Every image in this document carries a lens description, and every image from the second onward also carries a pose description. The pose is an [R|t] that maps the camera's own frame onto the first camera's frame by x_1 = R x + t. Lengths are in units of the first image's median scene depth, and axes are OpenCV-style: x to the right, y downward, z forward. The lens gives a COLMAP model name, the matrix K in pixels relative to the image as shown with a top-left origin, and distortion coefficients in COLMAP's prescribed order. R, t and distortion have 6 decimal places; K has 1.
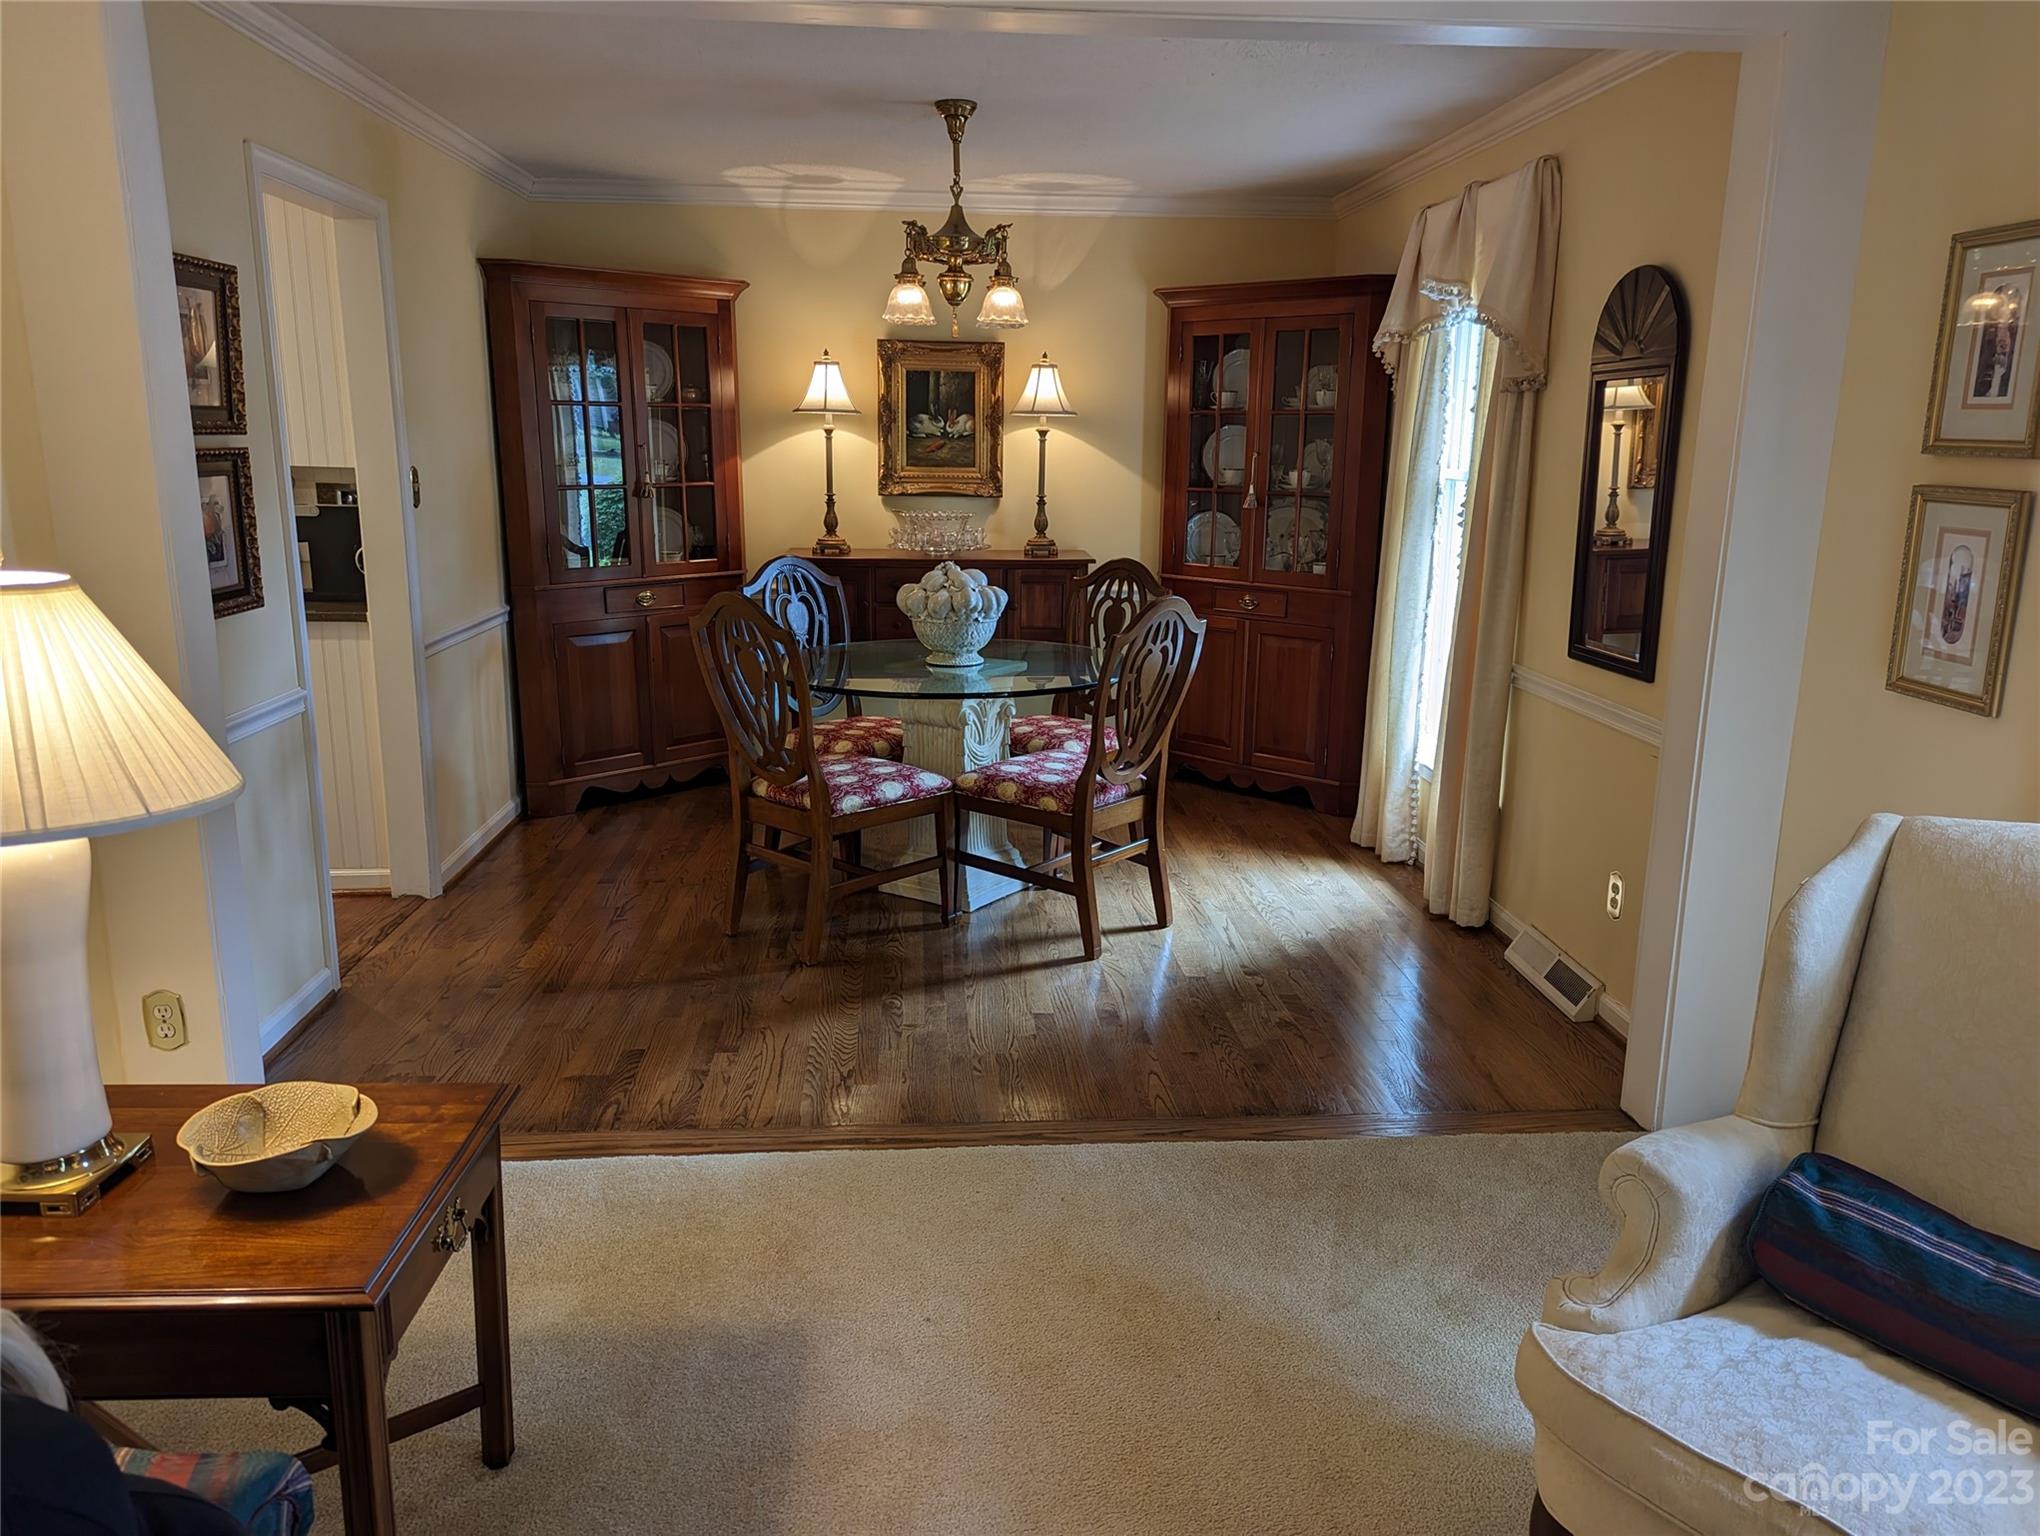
lens RADIAL K [[1431.4, 0, 1023.2], [0, 1431.4, 757.6], [0, 0, 1]] dist [0.069326, -0.063169]
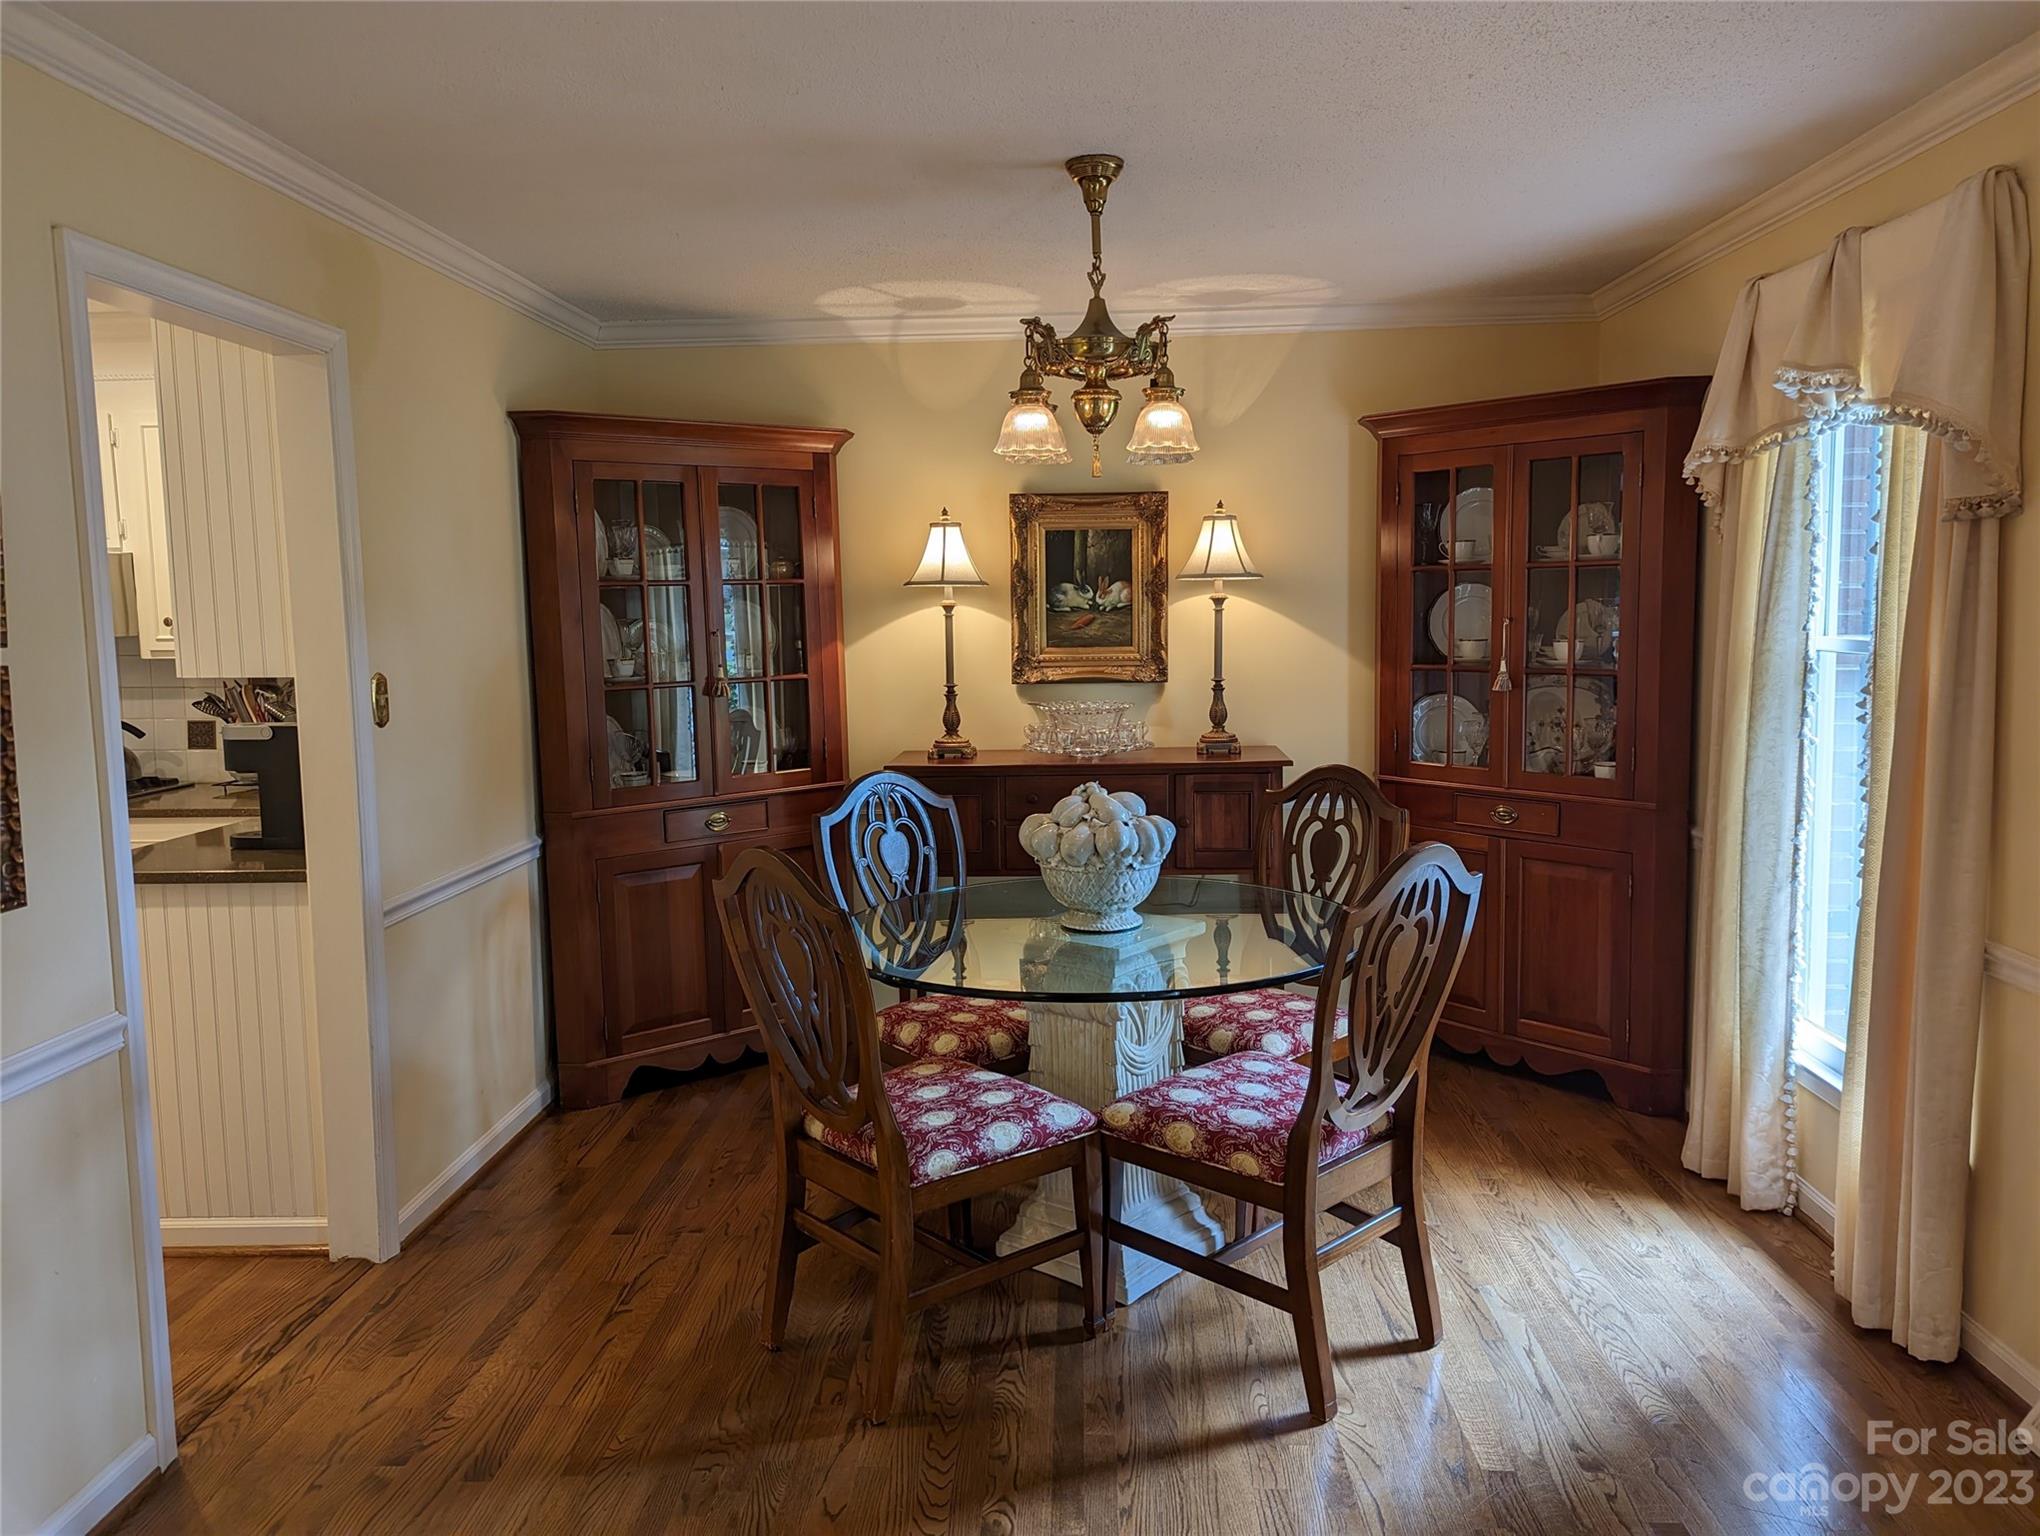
lens RADIAL K [[1431.4, 0, 1035.2], [0, 1431.4, 750.8], [0, 0, 1]] dist [0.069326, -0.063169]
pose [[0.993678, -0.017822, -0.110847, -0.000839], [0.004660, 0.993016, -0.117887, -0.065950], [0.112173, 0.116625, 0.986821, 0.281326]]
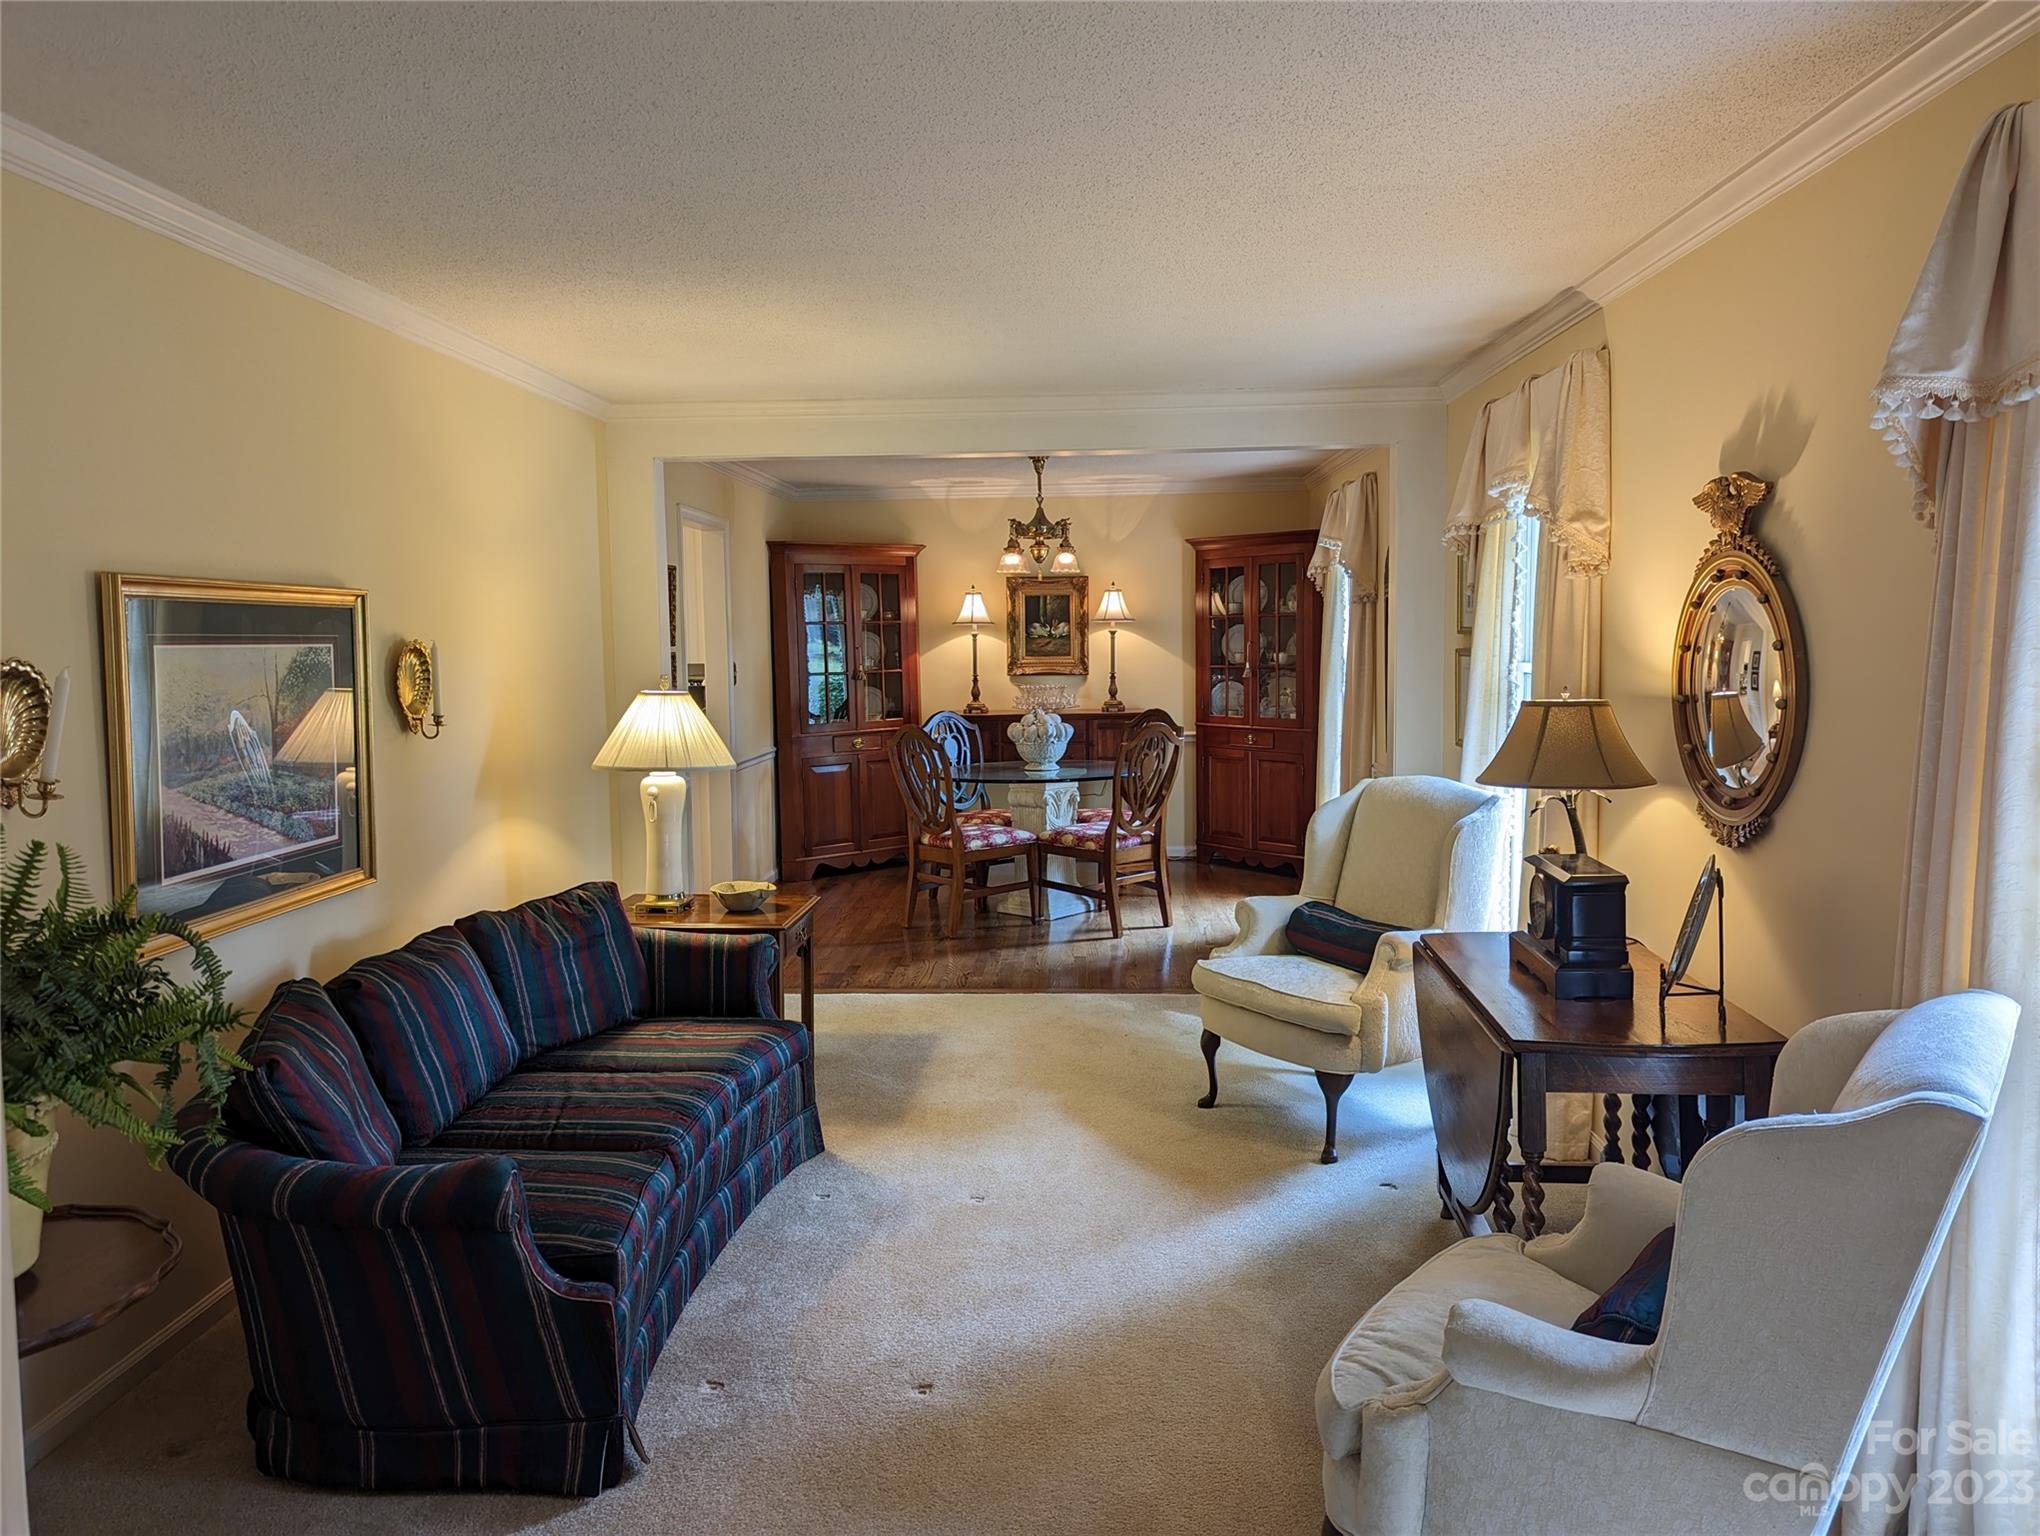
lens RADIAL K [[1431.4, 0, 1027.0], [0, 1431.4, 751.2], [0, 0, 1]] dist [0.069326, -0.063169]
pose [[0.992324, -0.016342, -0.122579, 0.132289], [-0.001041, 0.990092, -0.140418, 0.138847], [0.123659, 0.139468, 0.982475, -0.603593]]
